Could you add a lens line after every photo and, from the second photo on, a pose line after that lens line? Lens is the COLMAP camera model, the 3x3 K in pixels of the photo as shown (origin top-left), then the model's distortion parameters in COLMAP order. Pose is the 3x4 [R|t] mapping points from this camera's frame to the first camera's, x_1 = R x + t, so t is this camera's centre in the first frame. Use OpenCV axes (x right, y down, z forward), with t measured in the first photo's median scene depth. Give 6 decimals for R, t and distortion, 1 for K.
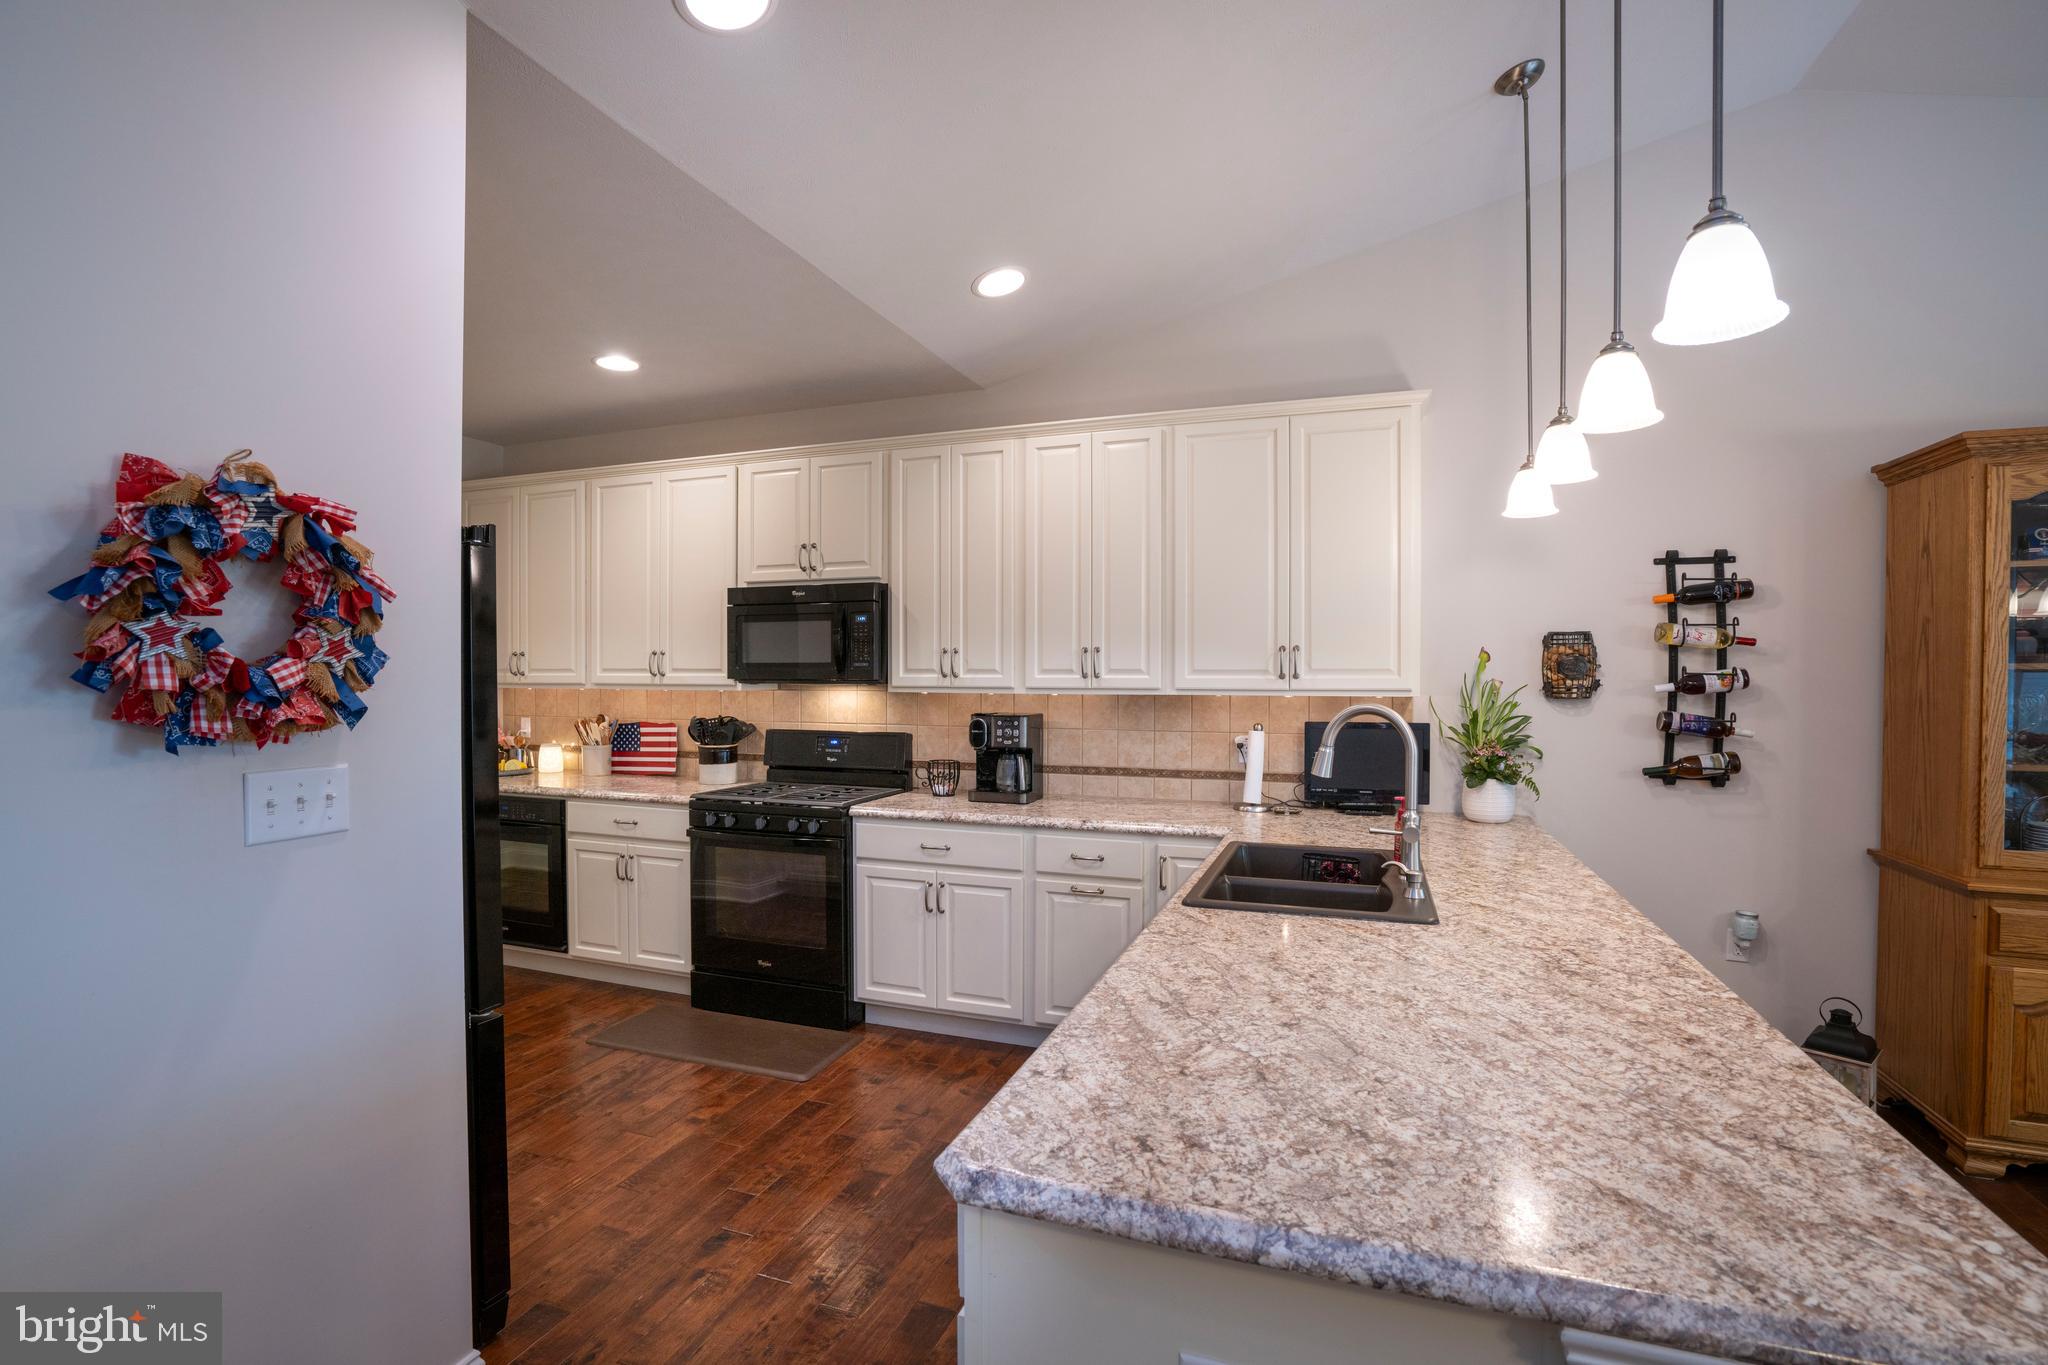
lens RADIAL K [[948.4, 0, 1019.7], [0, 948.4, 685.9], [0, 0, 1]] dist [-0.067251, 0.029006]
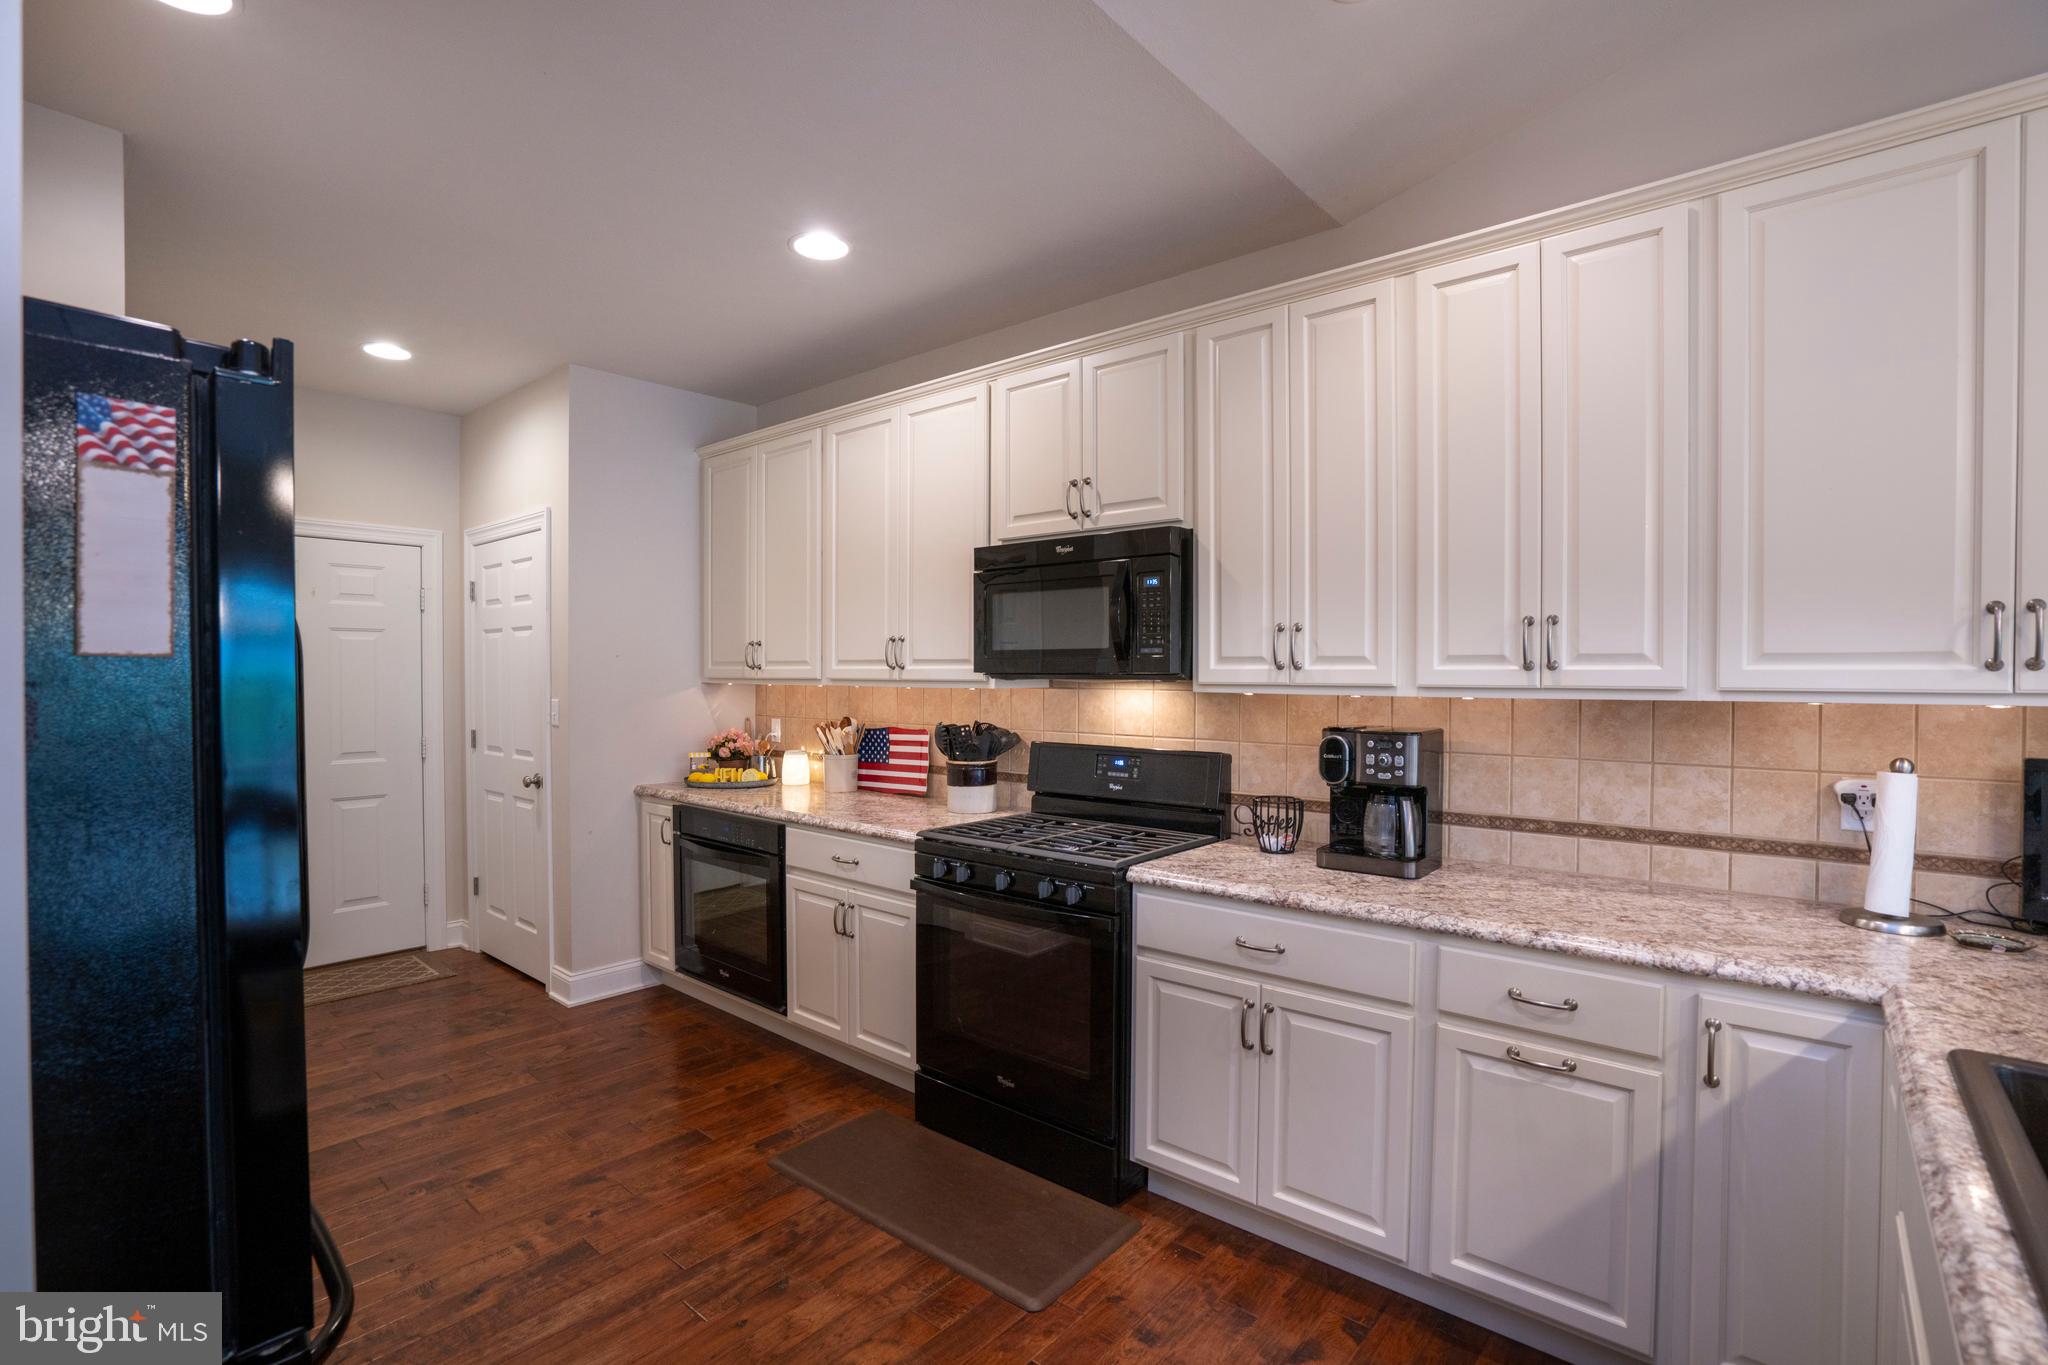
lens RADIAL K [[948.4, 0, 1019.7], [0, 948.4, 685.9], [0, 0, 1]] dist [-0.067251, 0.029006]
pose [[0.937130, 0.005269, -0.348941, -0.022836], [-0.005206, 0.999986, 0.001118, 0.002279], [0.348942, 0.000769, 0.937144, 0.365896]]
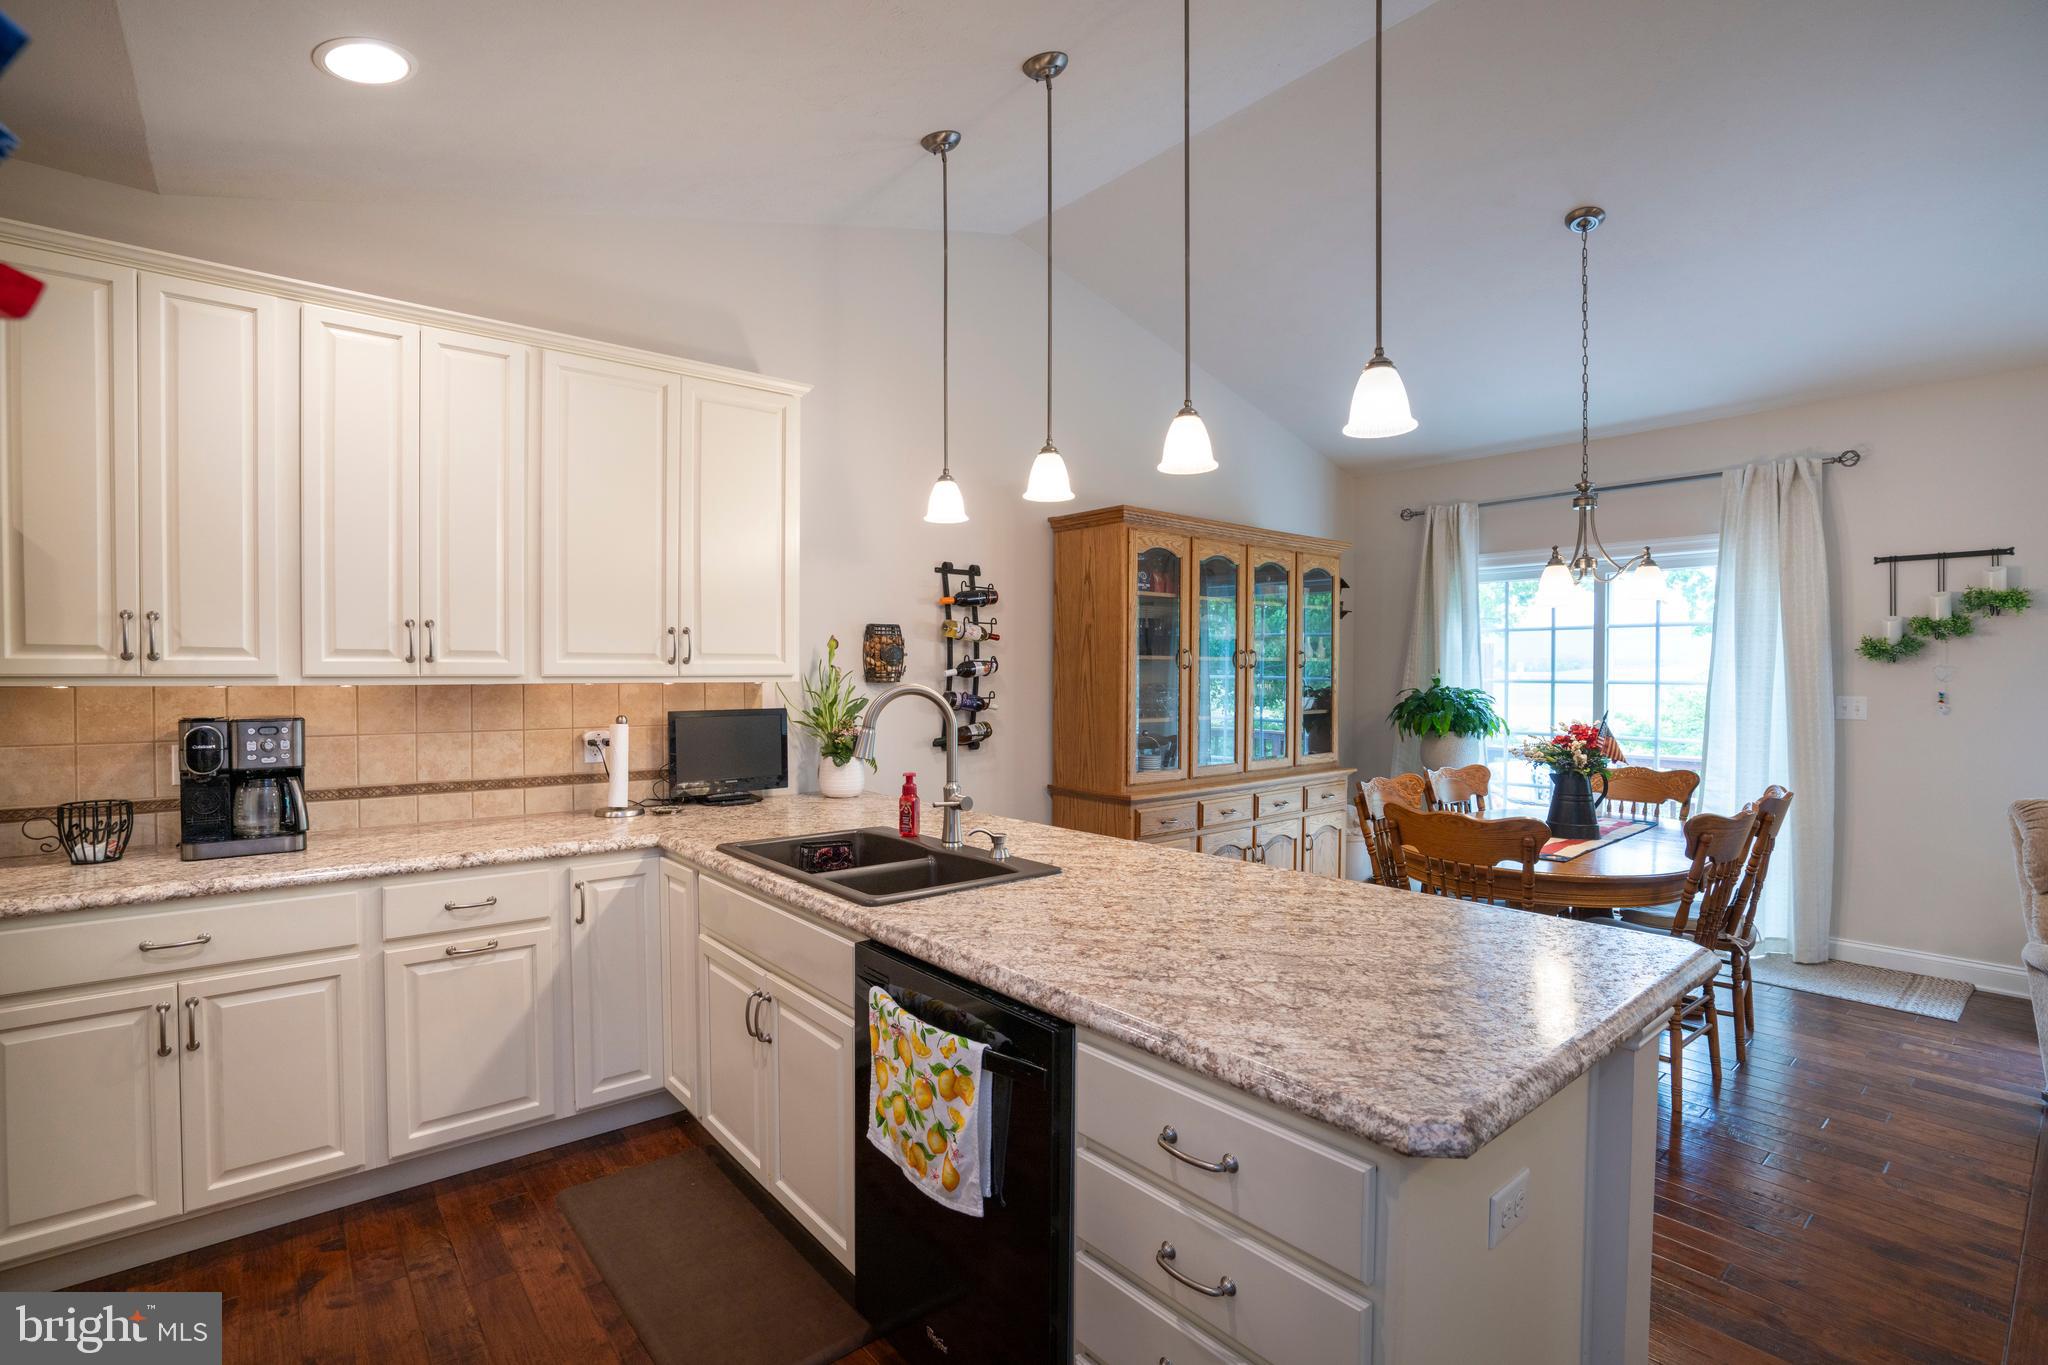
lens RADIAL K [[948.4, 0, 1019.7], [0, 948.4, 685.9], [0, 0, 1]] dist [-0.067251, 0.029006]
pose [[0.500625, -0.013377, 0.865561, -0.310802], [0.010068, 0.999903, 0.009630, 0.007649], [-0.865606, 0.003894, 0.500711, 0.243813]]
